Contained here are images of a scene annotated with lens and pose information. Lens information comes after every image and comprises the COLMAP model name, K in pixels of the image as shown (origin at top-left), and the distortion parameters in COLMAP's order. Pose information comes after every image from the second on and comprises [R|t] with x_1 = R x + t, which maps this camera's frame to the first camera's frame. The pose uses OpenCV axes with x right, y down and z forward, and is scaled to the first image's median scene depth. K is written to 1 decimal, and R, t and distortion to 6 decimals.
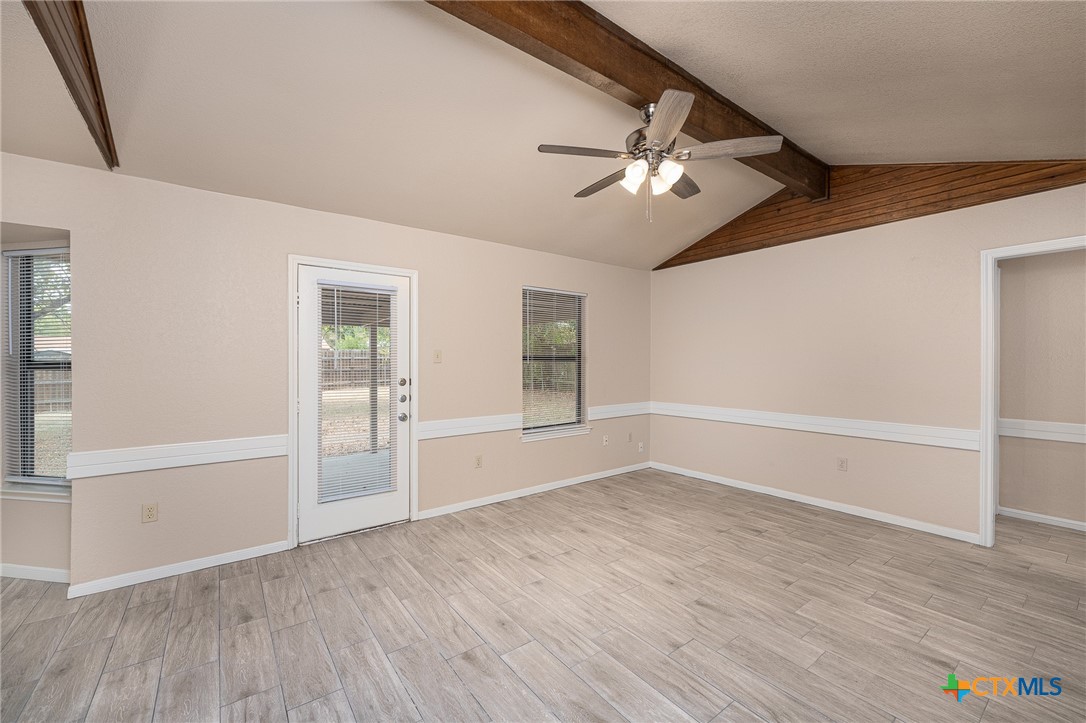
lens RADIAL K [[430.8, 0, 534.1], [0, 430.8, 359.4], [0, 0, 1]] dist [-0.001925, -0.000411]
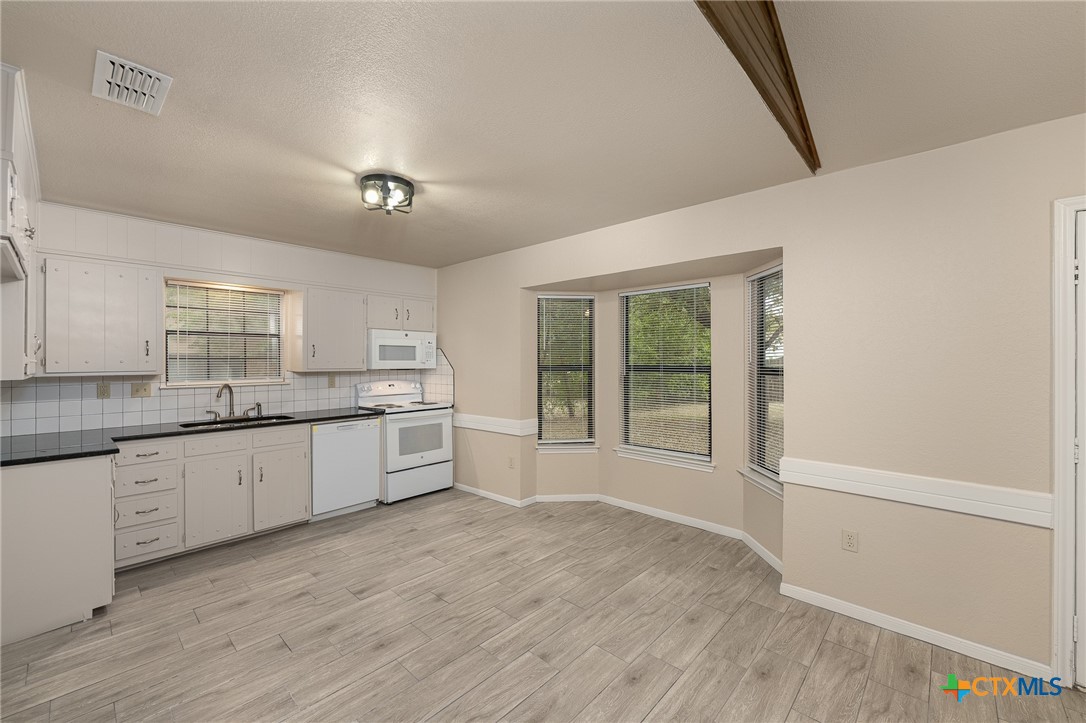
lens RADIAL K [[444.3, 0, 548.2], [0, 444.3, 357.7], [0, 0, 1]] dist [-0.001475, -0.000102]
pose [[0.199673, -0.000148, -0.979863, -0.107424], [-0.002978, 0.999995, -0.000758, -0.020548], [0.979858, 0.003070, 0.199672, 0.186860]]
